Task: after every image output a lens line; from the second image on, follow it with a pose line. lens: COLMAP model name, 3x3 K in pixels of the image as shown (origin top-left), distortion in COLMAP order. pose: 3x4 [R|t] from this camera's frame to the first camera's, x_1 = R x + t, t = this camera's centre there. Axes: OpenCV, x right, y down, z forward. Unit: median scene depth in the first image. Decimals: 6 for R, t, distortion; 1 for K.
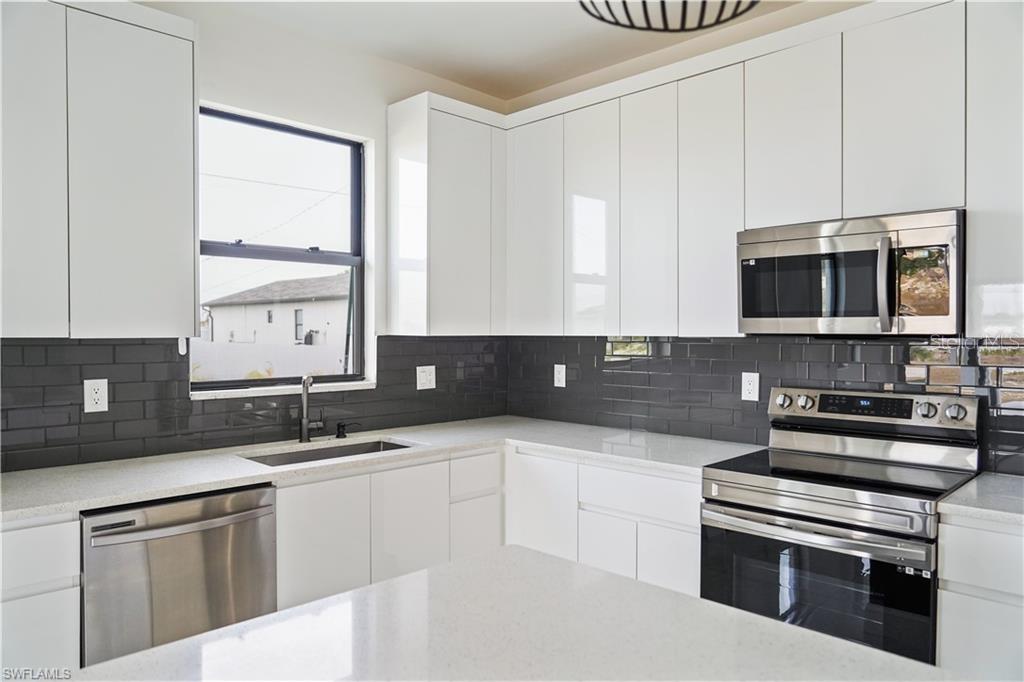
lens RADIAL K [[692.2, 0, 512.0], [0, 692.2, 341.0], [0, 0, 1]] dist [-0.016579, -0.001170]
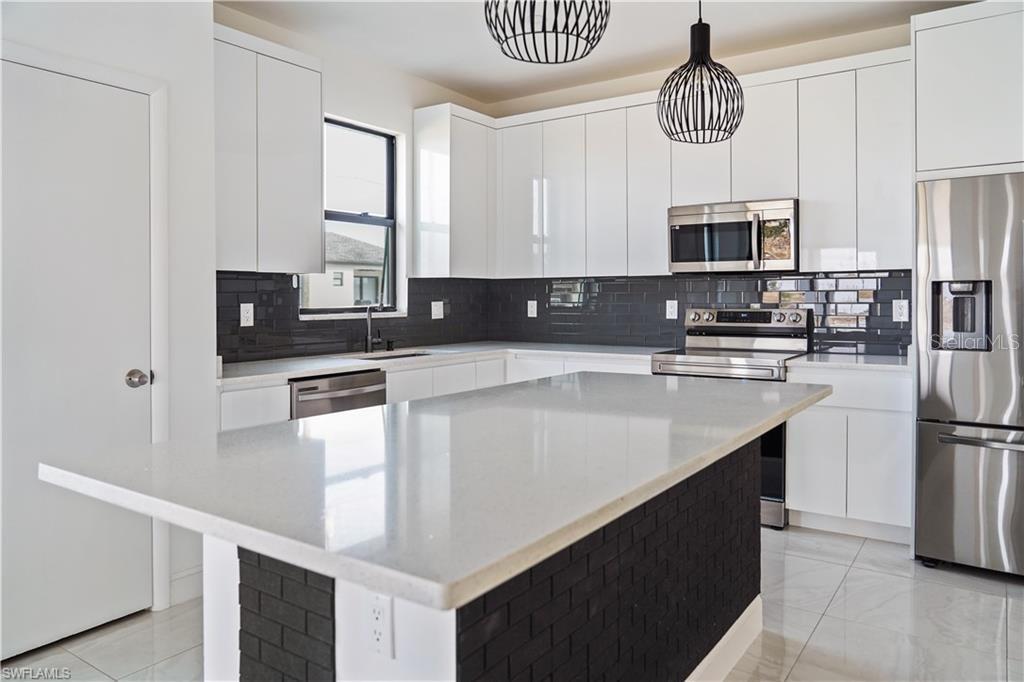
lens RADIAL K [[715.2, 0, 510.5], [0, 715.2, 296.2], [0, 0, 1]] dist [0.001281, 0.000168]
pose [[0.983485, -0.004554, 0.180932, -0.309434], [0.007198, 0.999877, -0.013959, 0.060483], [-0.180846, 0.015031, 0.983396, -0.517326]]
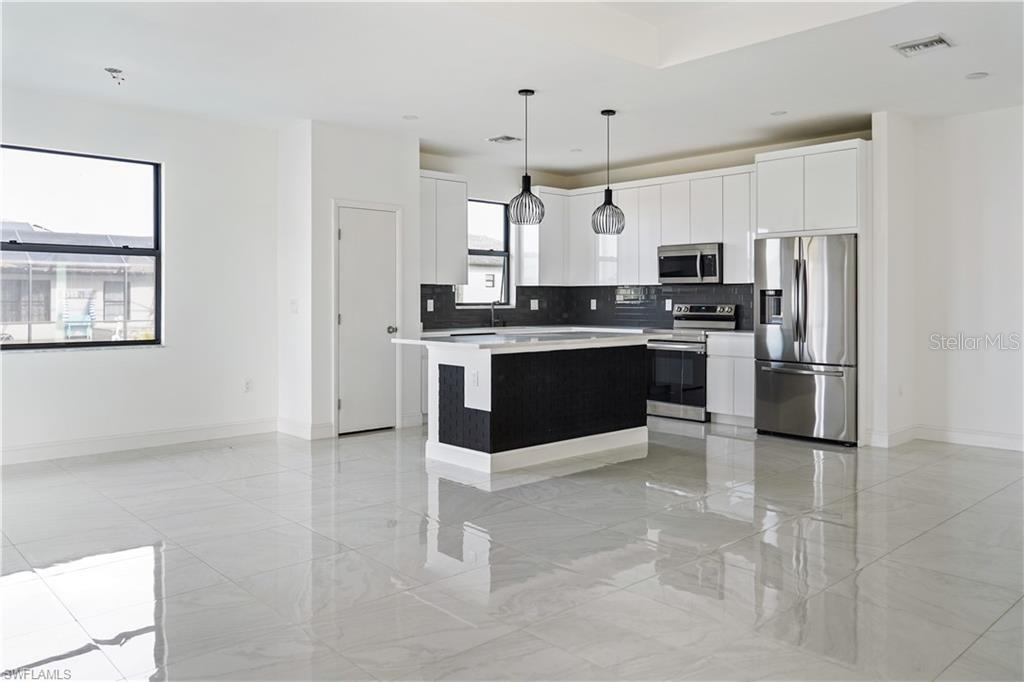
lens RADIAL K [[775.6, 0, 509.9], [0, 775.6, 296.9], [0, 0, 1]] dist [0.002754, 0.001038]
pose [[0.999392, -0.001418, -0.034836, -0.151698], [0.000881, 0.999881, -0.015422, 0.086311], [0.034854, 0.015382, 0.999274, -2.026809]]
